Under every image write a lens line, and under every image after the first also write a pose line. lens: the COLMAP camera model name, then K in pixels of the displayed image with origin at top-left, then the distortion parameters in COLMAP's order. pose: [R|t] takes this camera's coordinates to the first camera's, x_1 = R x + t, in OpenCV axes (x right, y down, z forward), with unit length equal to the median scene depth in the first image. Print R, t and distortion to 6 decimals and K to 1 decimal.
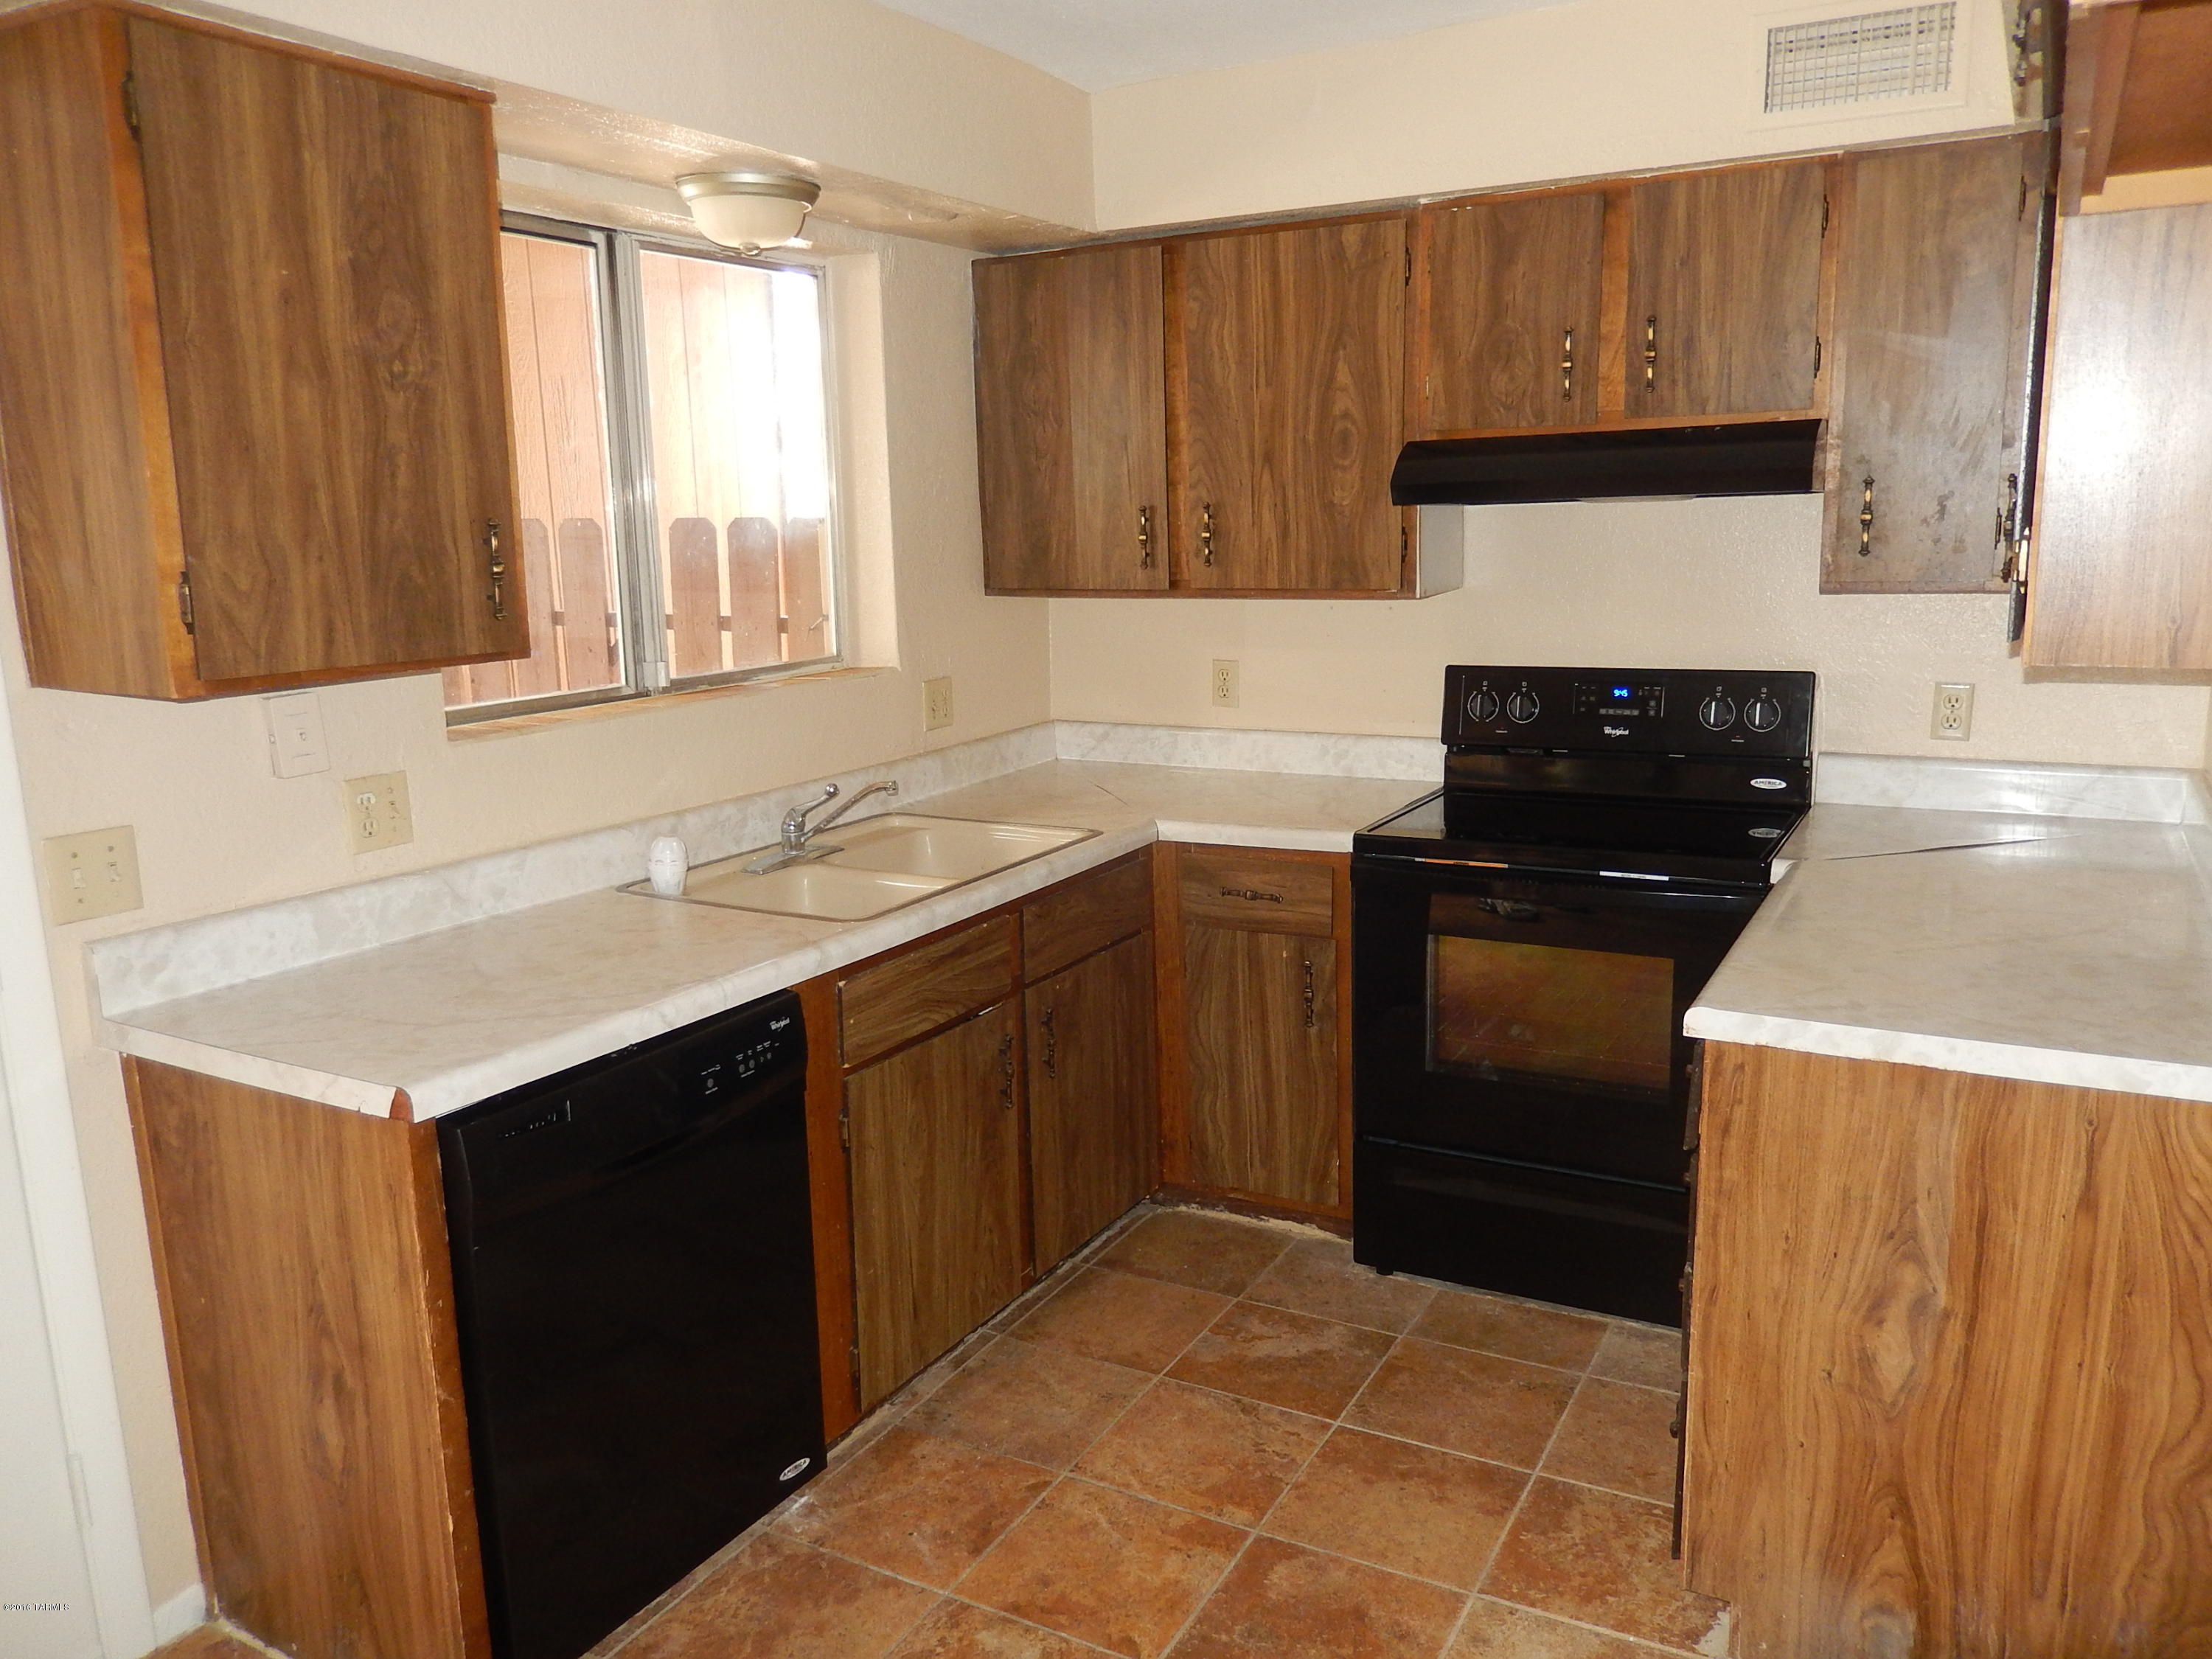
lens RADIAL K [[1646.5, 0, 1106.0], [0, 1646.5, 829.5], [0, 0, 1]] dist [-0.023919, -0.007003]
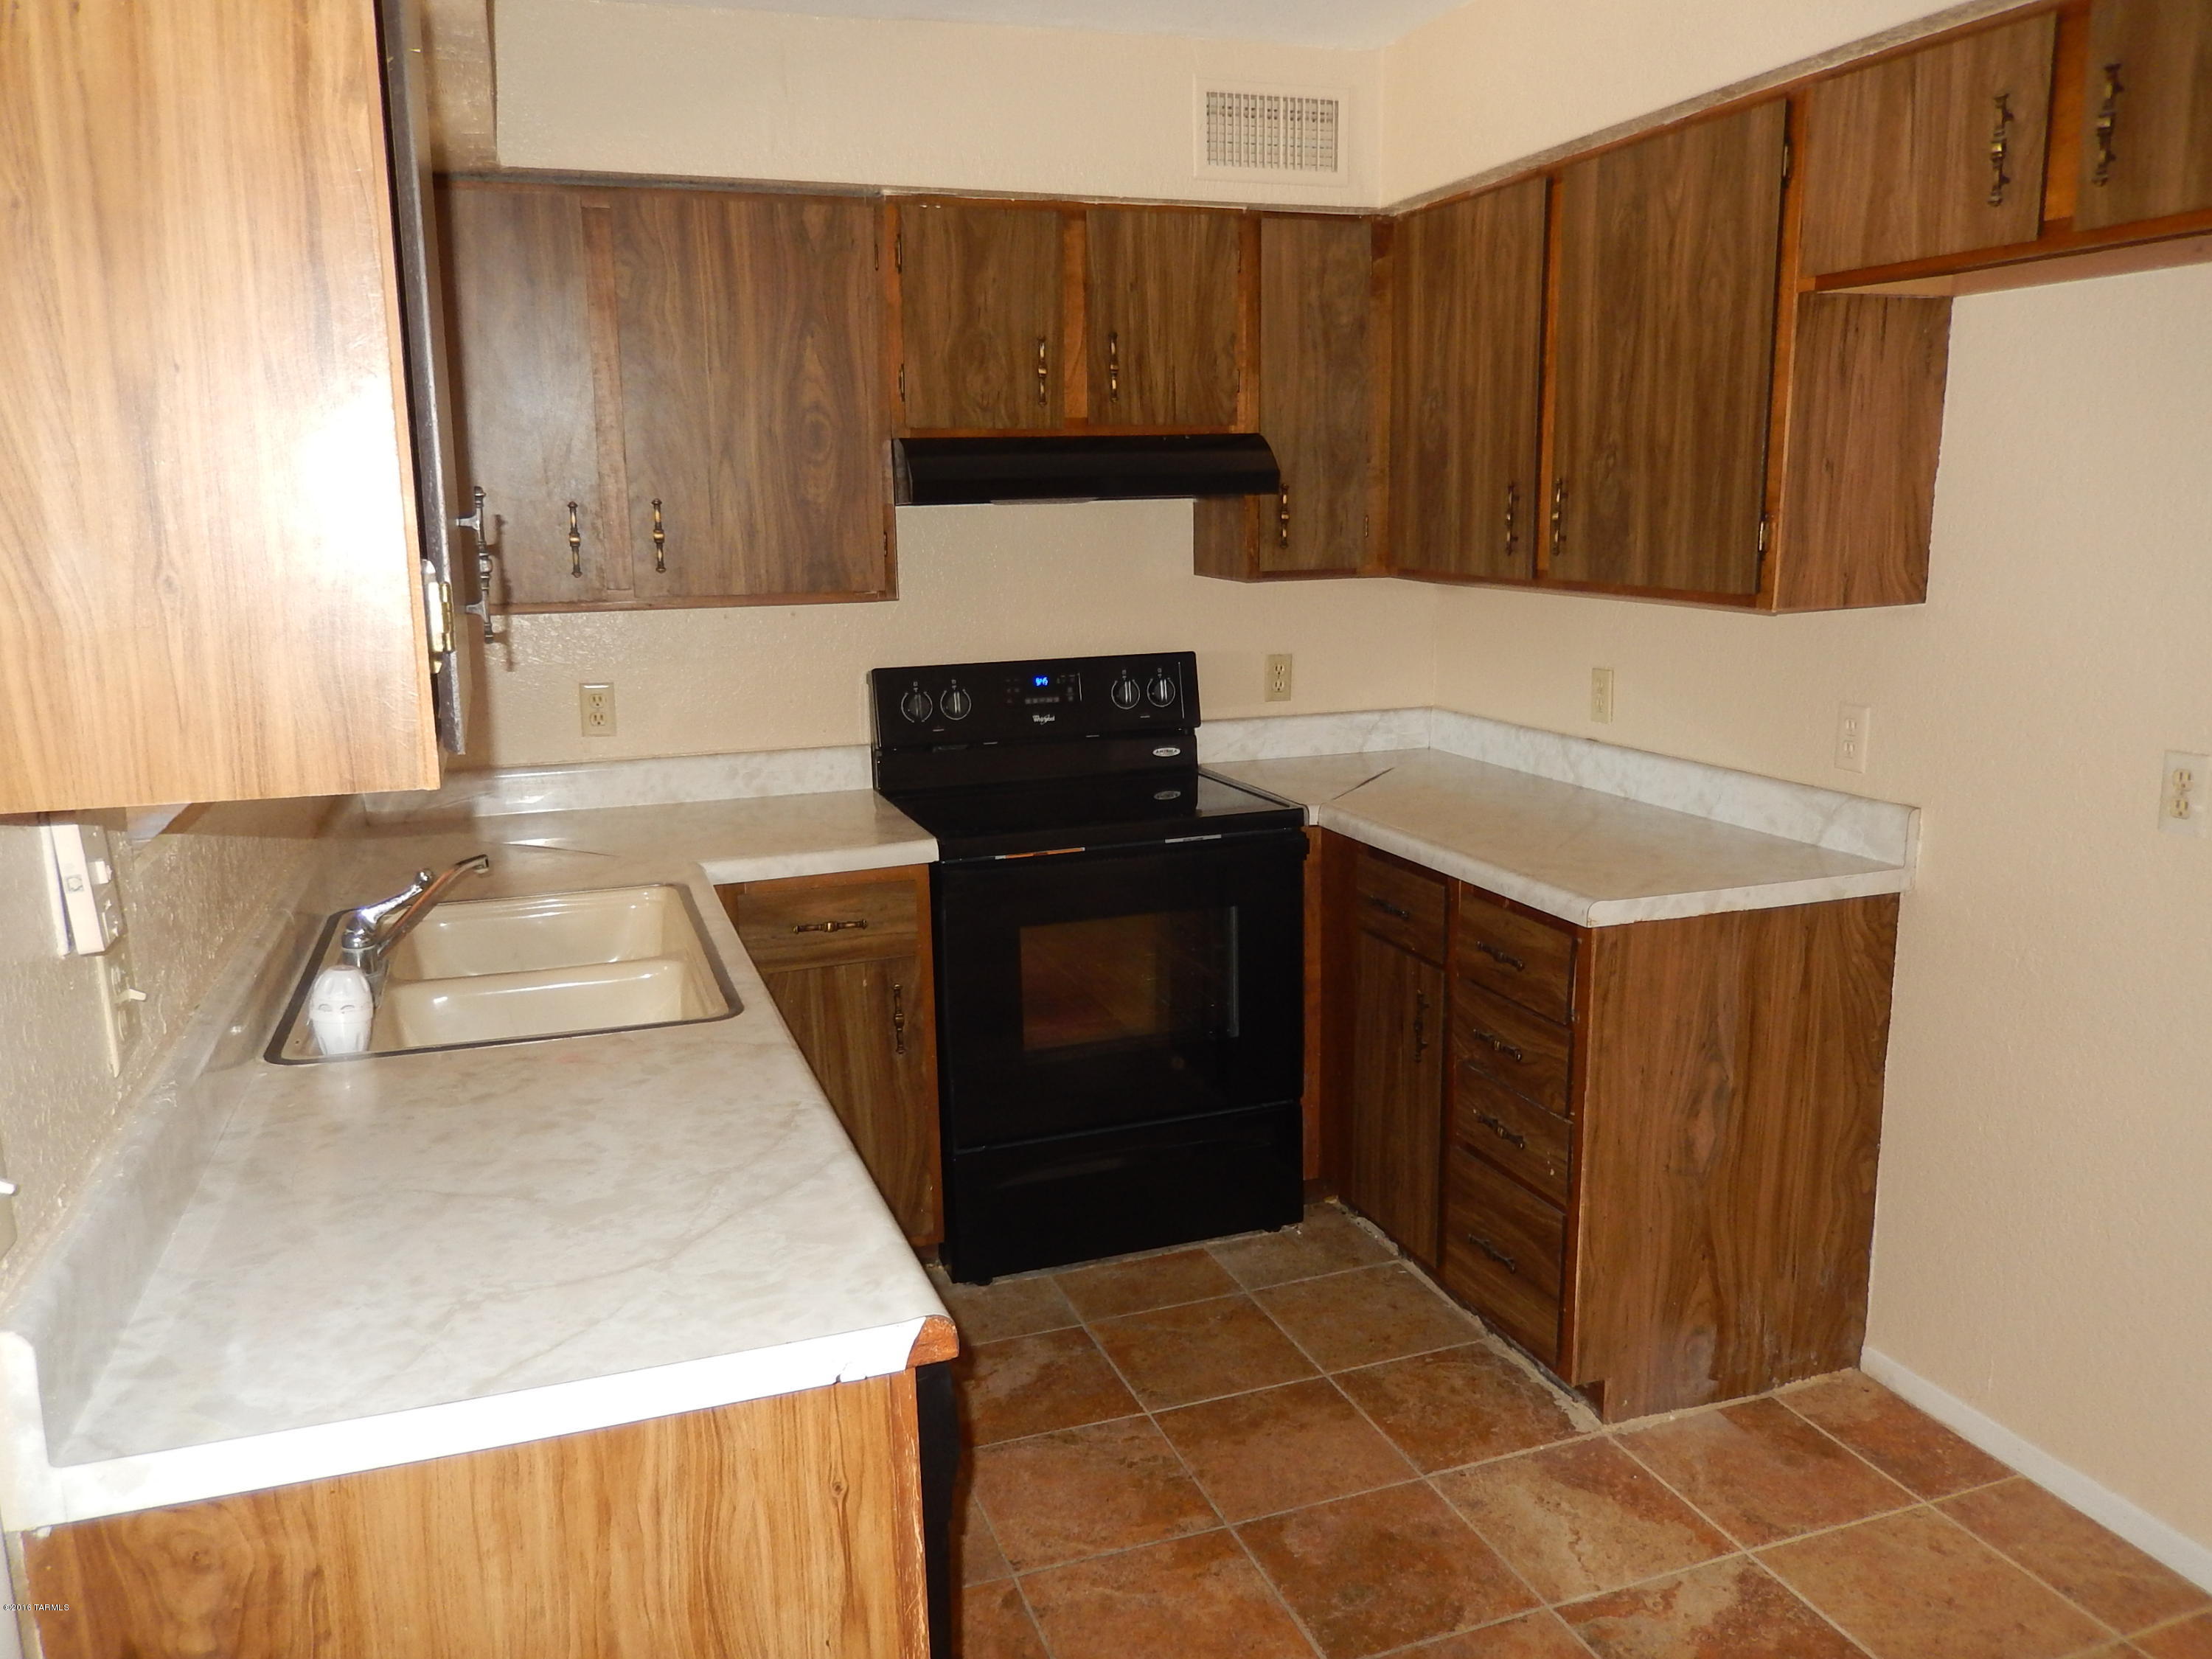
lens RADIAL K [[1646.5, 0, 1106.0], [0, 1646.5, 829.5], [0, 0, 1]] dist [-0.023919, -0.007003]
pose [[0.657514, -0.129358, 0.742255, -0.523913], [0.142185, 0.988754, 0.046366, -0.036635], [-0.739905, 0.075051, 0.668512, 0.295160]]
